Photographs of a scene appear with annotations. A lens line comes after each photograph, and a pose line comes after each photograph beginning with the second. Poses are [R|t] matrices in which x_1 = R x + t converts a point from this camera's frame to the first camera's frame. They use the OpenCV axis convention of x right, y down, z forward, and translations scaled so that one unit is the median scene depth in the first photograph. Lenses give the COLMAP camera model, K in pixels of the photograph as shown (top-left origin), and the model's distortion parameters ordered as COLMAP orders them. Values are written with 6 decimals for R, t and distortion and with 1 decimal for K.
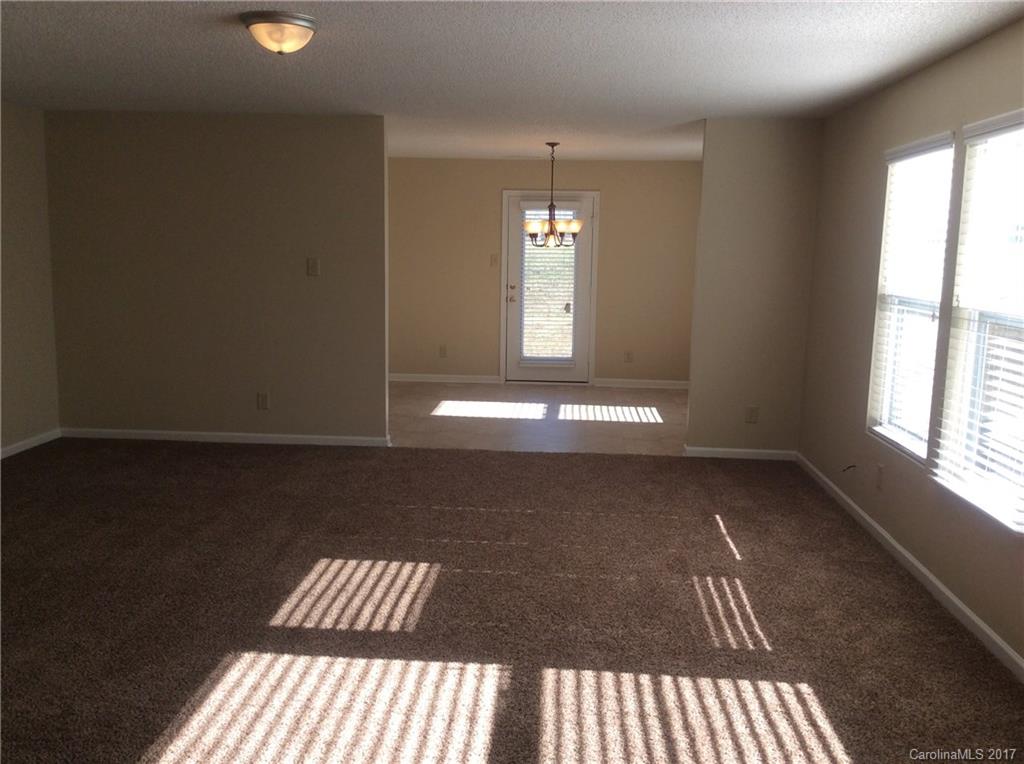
lens RADIAL K [[929.8, 0, 512.0], [0, 929.8, 382.0], [0, 0, 1]] dist [0.054815, -0.000044]
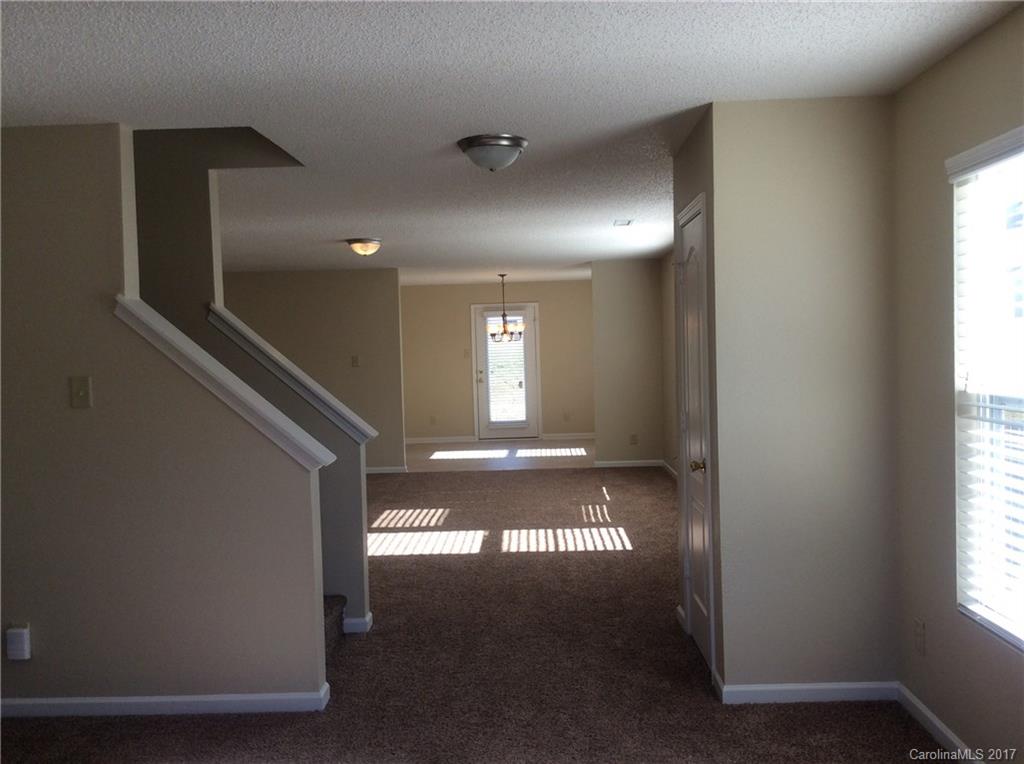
lens RADIAL K [[929.8, 0, 512.0], [0, 929.8, 382.0], [0, 0, 1]] dist [0.054815, -0.000044]
pose [[0.998152, -0.049815, 0.034787, -0.002072], [0.053215, 0.993066, -0.104827, 0.073285], [-0.029324, 0.106484, 0.993882, -0.459681]]
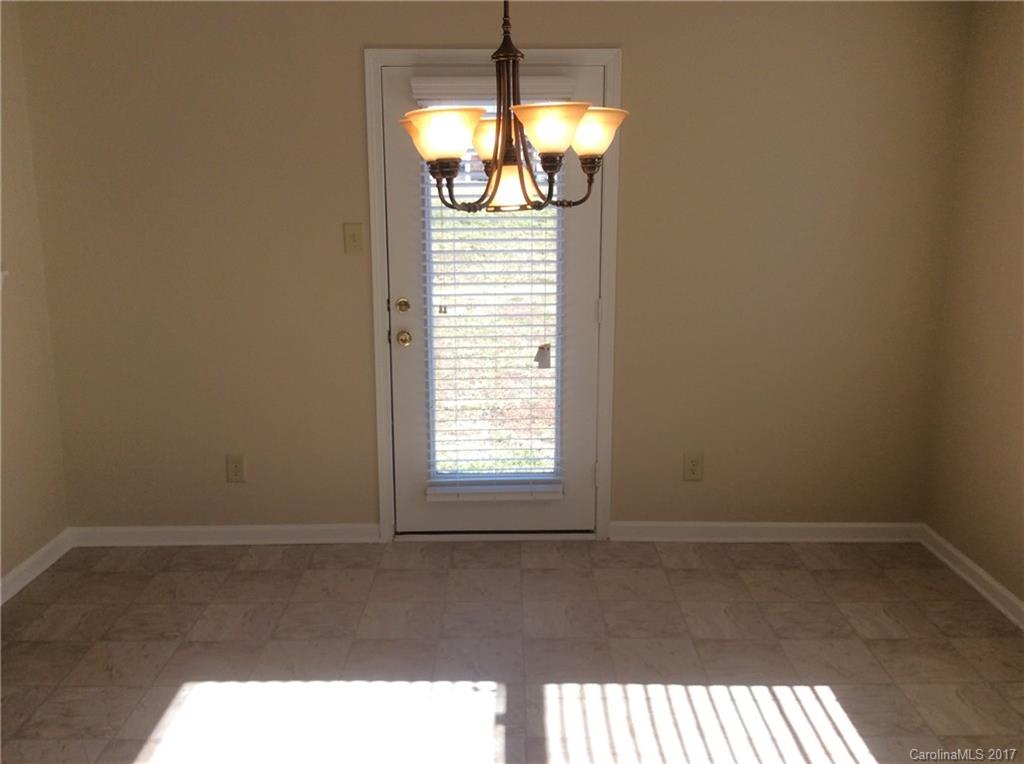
lens RADIAL K [[929.8, 0, 512.0], [0, 929.8, 382.0], [0, 0, 1]] dist [0.054815, -0.000044]
pose [[0.997278, -0.029773, 0.067453, 0.022609], [0.025718, 0.997855, 0.060199, -0.108241], [-0.069101, -0.058301, 0.995905, 0.706030]]
